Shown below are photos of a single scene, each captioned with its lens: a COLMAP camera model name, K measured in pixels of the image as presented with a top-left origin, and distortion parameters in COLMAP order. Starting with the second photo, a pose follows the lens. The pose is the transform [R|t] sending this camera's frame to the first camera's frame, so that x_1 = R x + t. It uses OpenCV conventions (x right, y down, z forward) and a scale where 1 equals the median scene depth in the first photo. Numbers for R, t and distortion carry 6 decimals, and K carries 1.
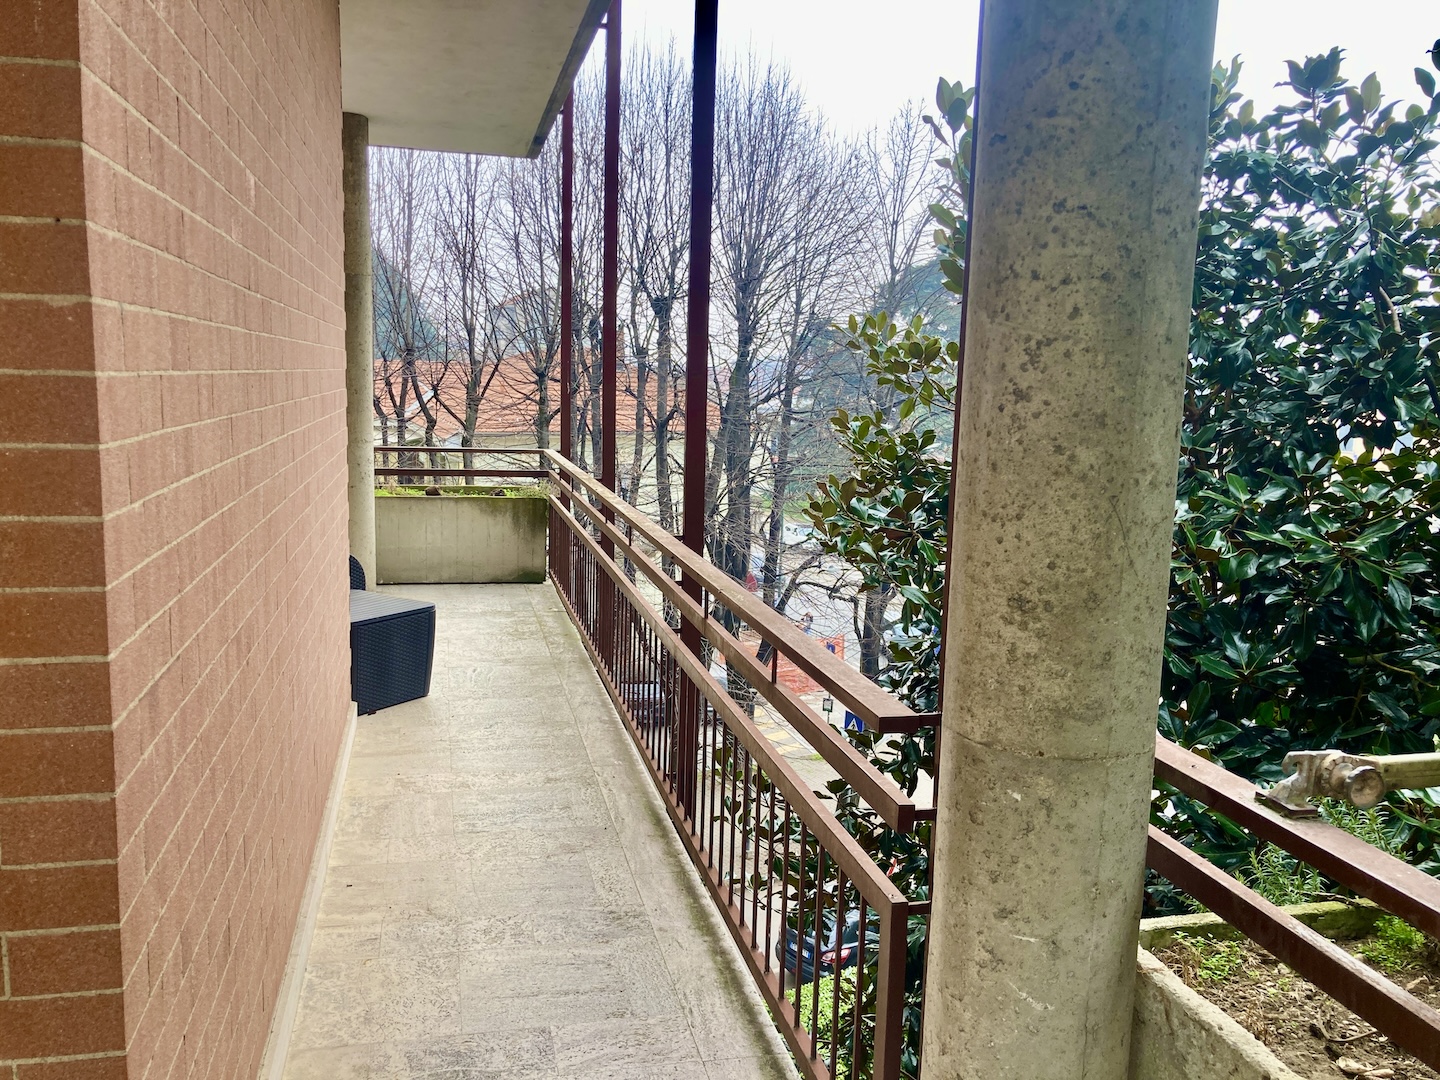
lens RADIAL K [[1178.9, 0, 722.2], [0, 1178.9, 543.8], [0, 0, 1]] dist [0.018142, -0.017382]
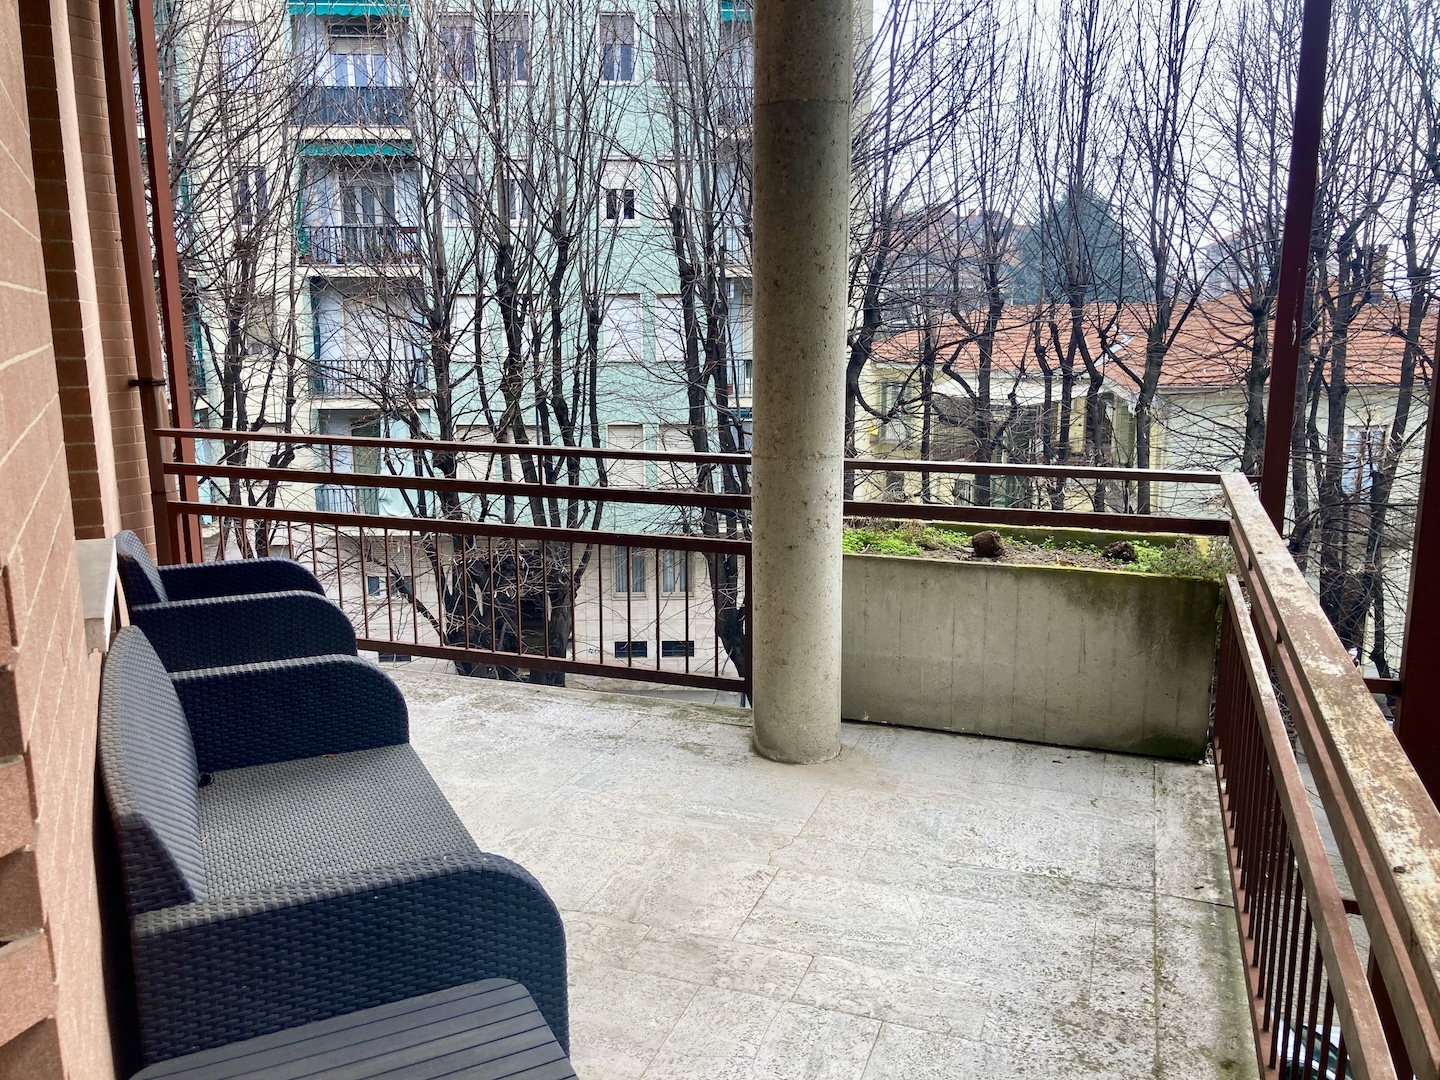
lens RADIAL K [[1178.9, 0, 714.9], [0, 1178.9, 551.3], [0, 0, 1]] dist [0.018142, -0.017382]
pose [[0.835277, 0.075691, -0.544594, -0.027250], [-0.048430, 0.996758, 0.064255, -0.029090], [0.547692, -0.027297, 0.836235, 0.215921]]
